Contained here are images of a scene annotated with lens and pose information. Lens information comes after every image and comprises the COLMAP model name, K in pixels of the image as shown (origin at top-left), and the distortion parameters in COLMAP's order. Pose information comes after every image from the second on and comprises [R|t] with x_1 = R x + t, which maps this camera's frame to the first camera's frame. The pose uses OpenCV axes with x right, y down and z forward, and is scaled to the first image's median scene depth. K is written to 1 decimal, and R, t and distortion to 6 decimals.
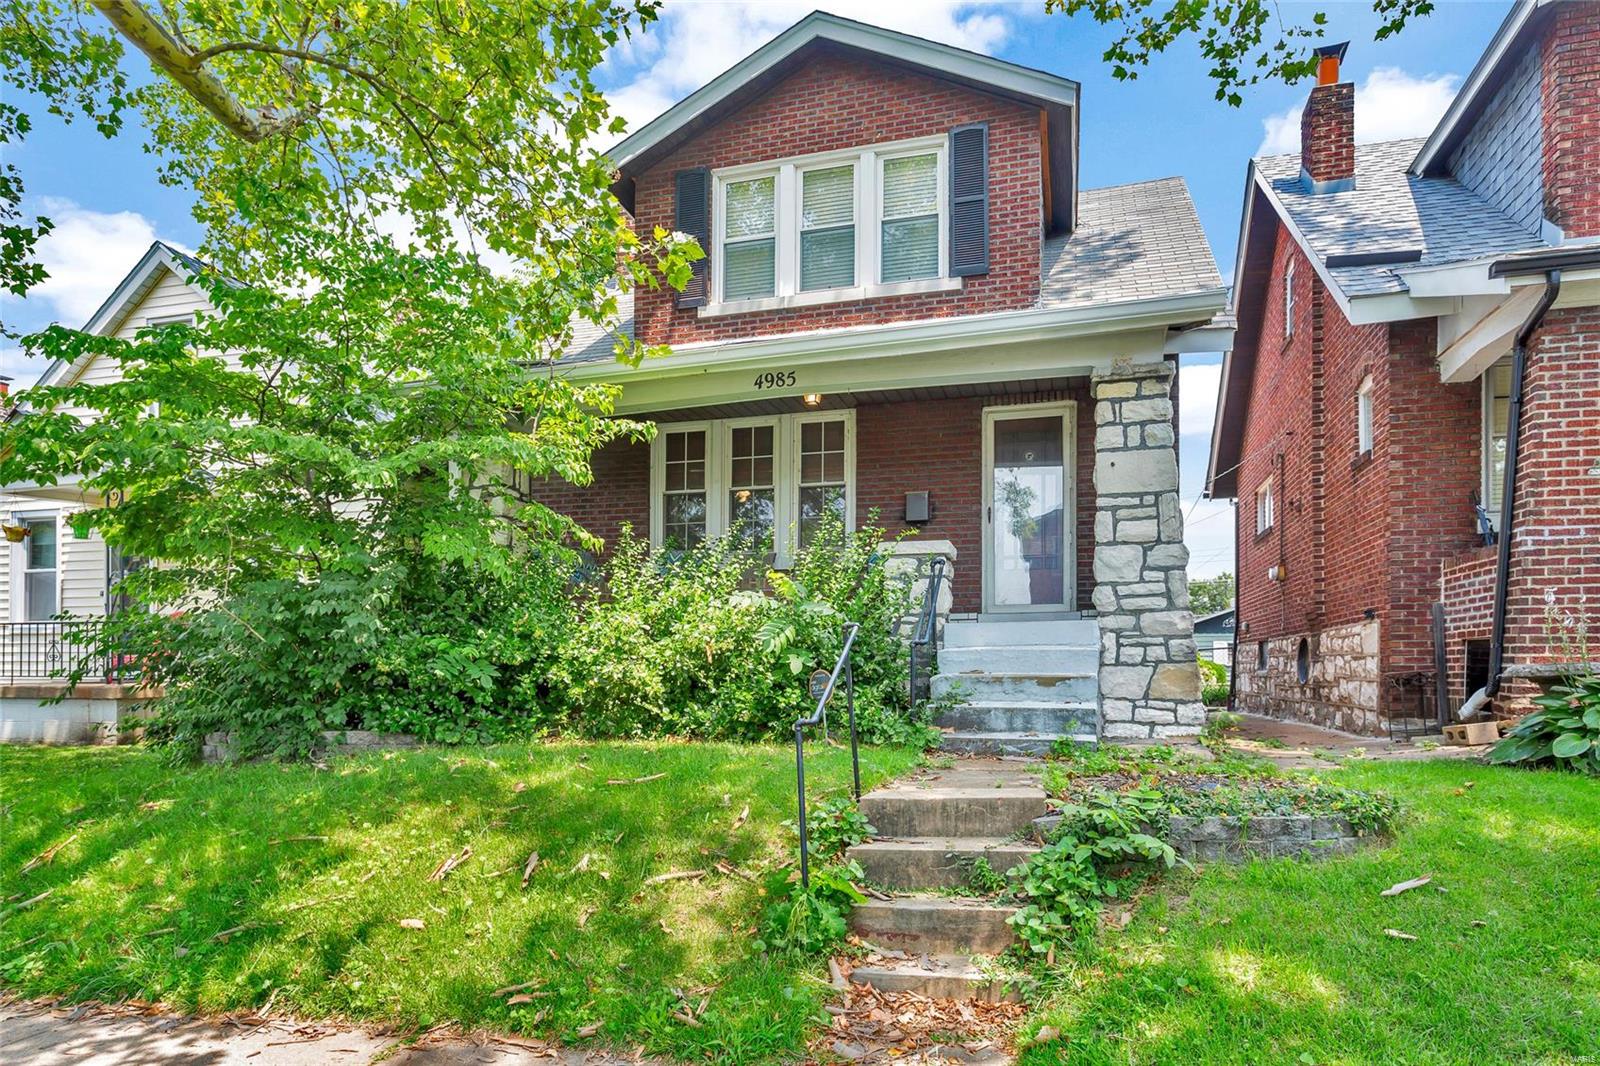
lens RADIAL K [[929.2, 0, 788.7], [0, 929.2, 602.8], [0, 0, 1]] dist [-0.017861, 0.010916]
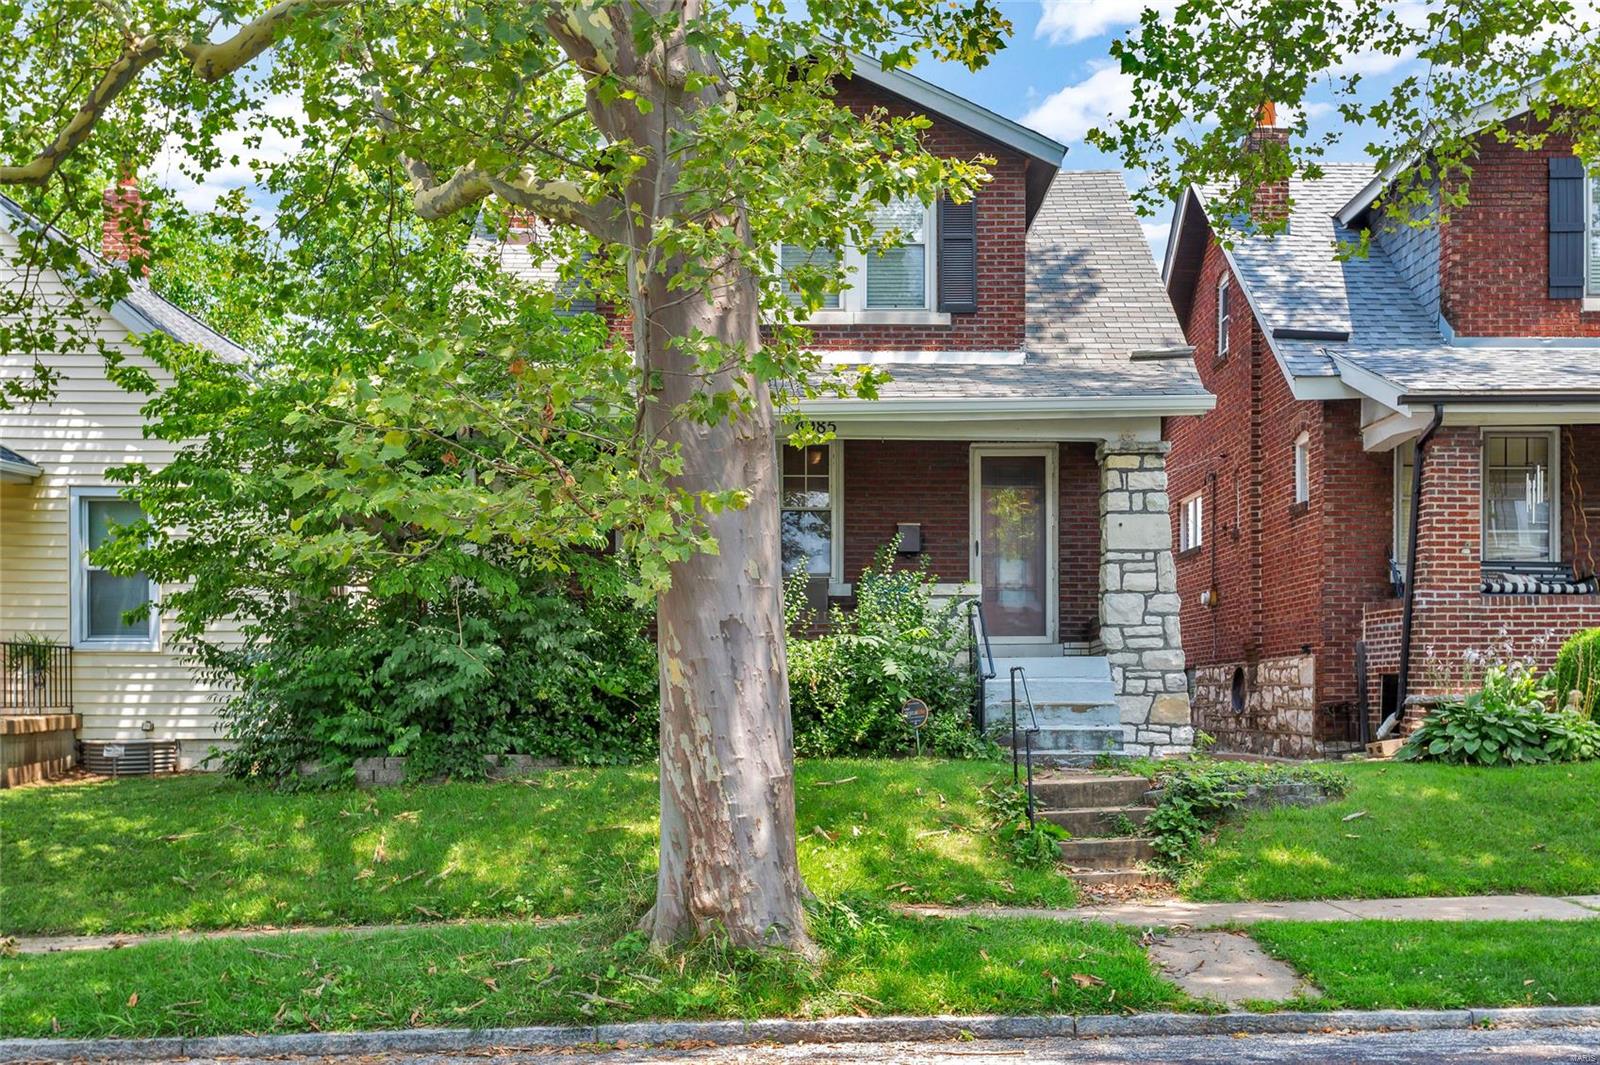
lens RADIAL K [[1573.0, 0, 757.1], [0, 1573.0, 529.5], [0, 0, 1]] dist [0.007976, -0.003163]
pose [[0.967228, 0.026796, 0.252490, -0.610293], [-0.017702, 0.999113, -0.038220, -0.058648], [-0.253290, 0.032497, 0.966844, -0.829845]]
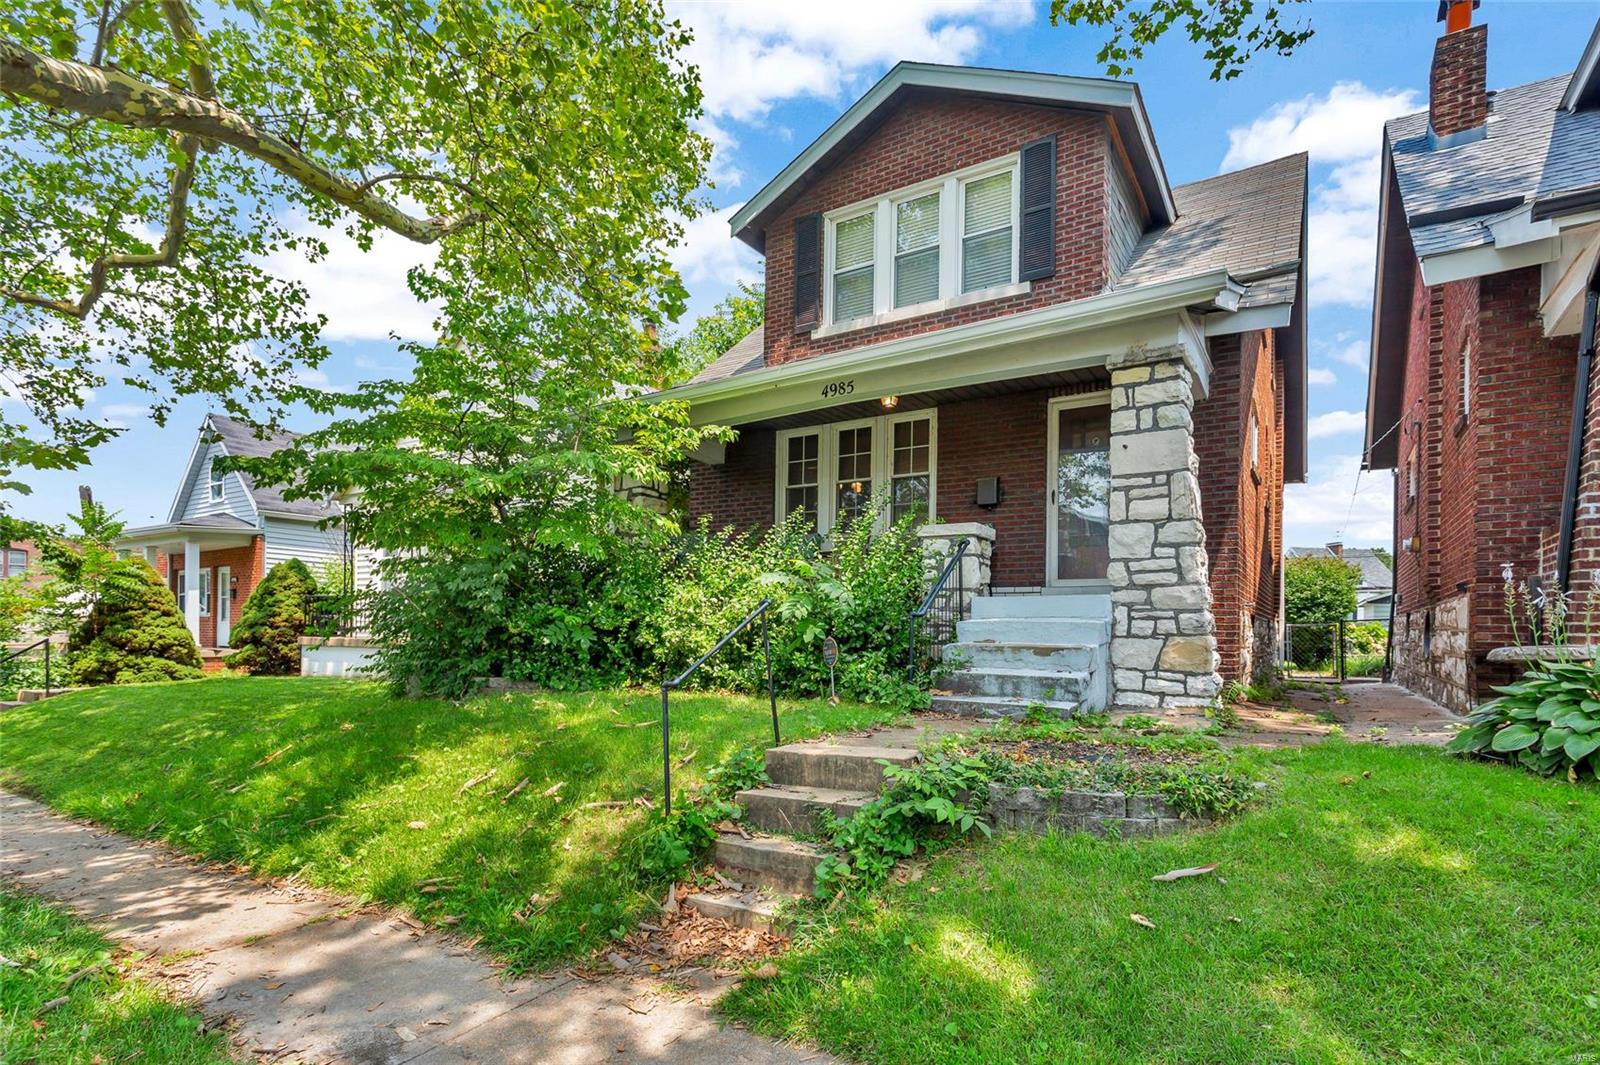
lens RADIAL K [[777.4, 0, 791.3], [0, 777.4, 579.7], [0, 0, 1]] dist [-0.000494, 0.001744]
pose [[0.959026, -0.004589, -0.283282, 0.236480], [0.006451, 0.999963, 0.005639, -0.005650], [0.283245, -0.007235, 0.959020, 0.043450]]
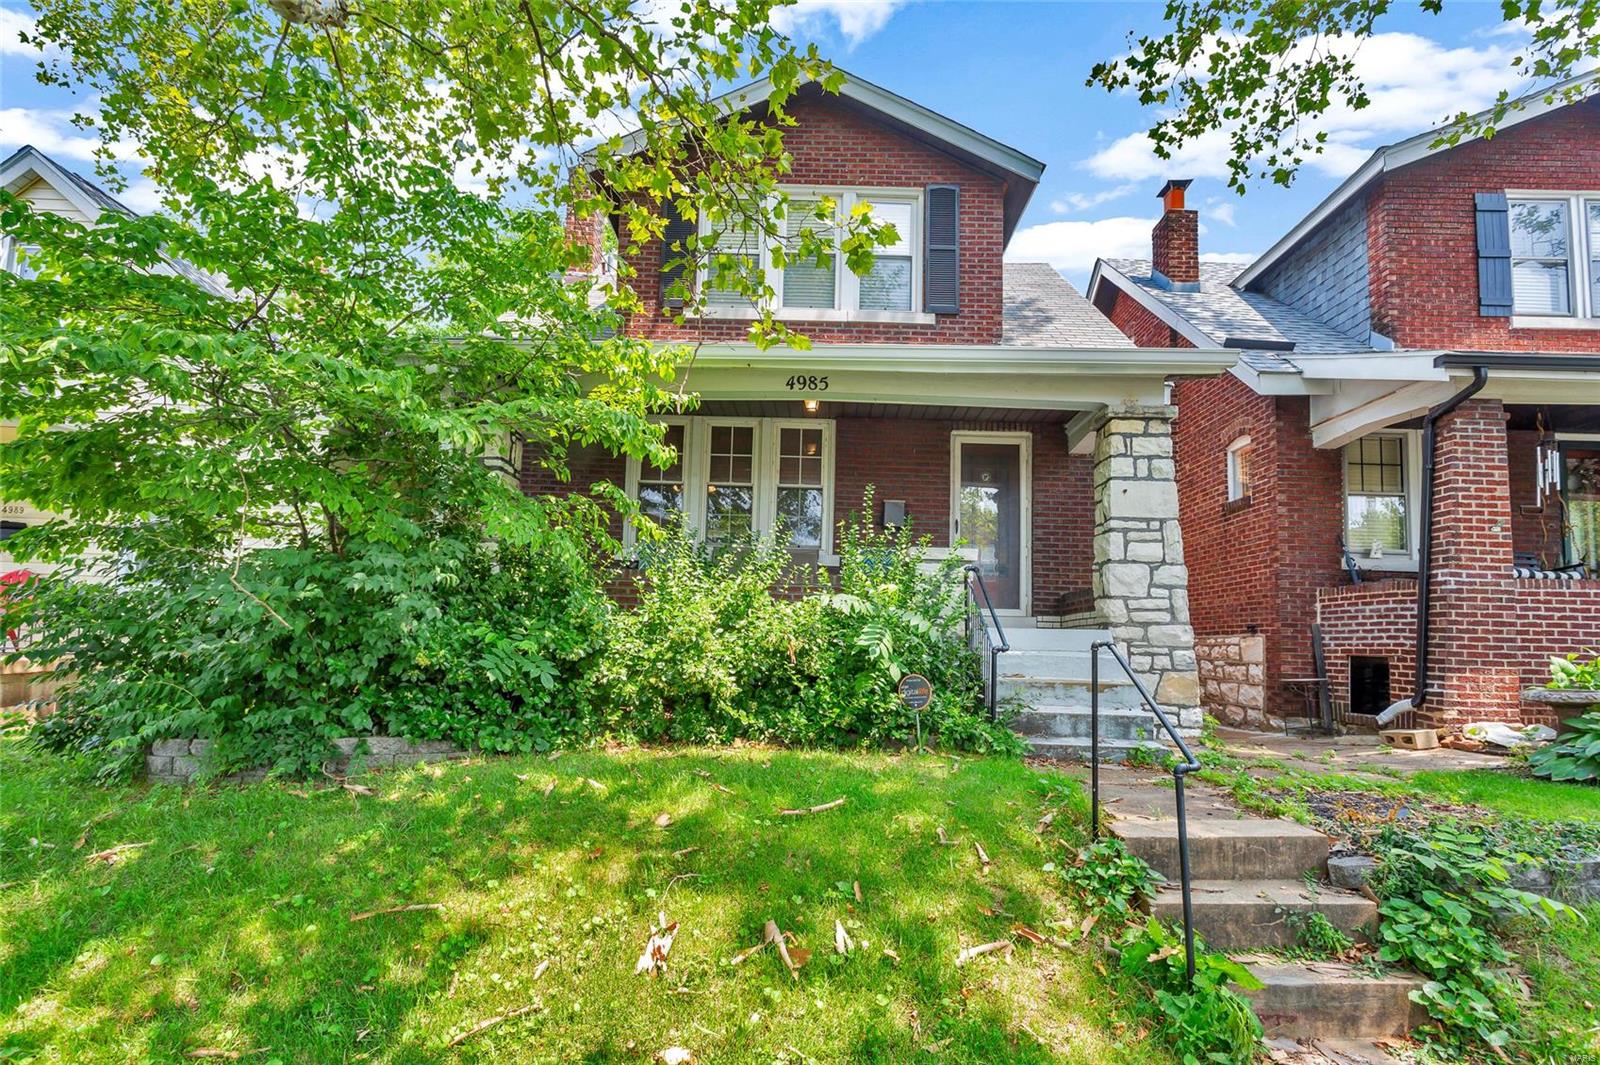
lens RADIAL K [[772.5, 0, 799.5], [0, 772.5, 539.0], [0, 0, 1]] dist [0.001505, 0.000703]
pose [[0.961836, 0.066027, 0.265541, -0.276211], [-0.049258, 0.996377, -0.069329, -0.007479], [-0.269157, 0.053603, 0.961603, 0.210532]]
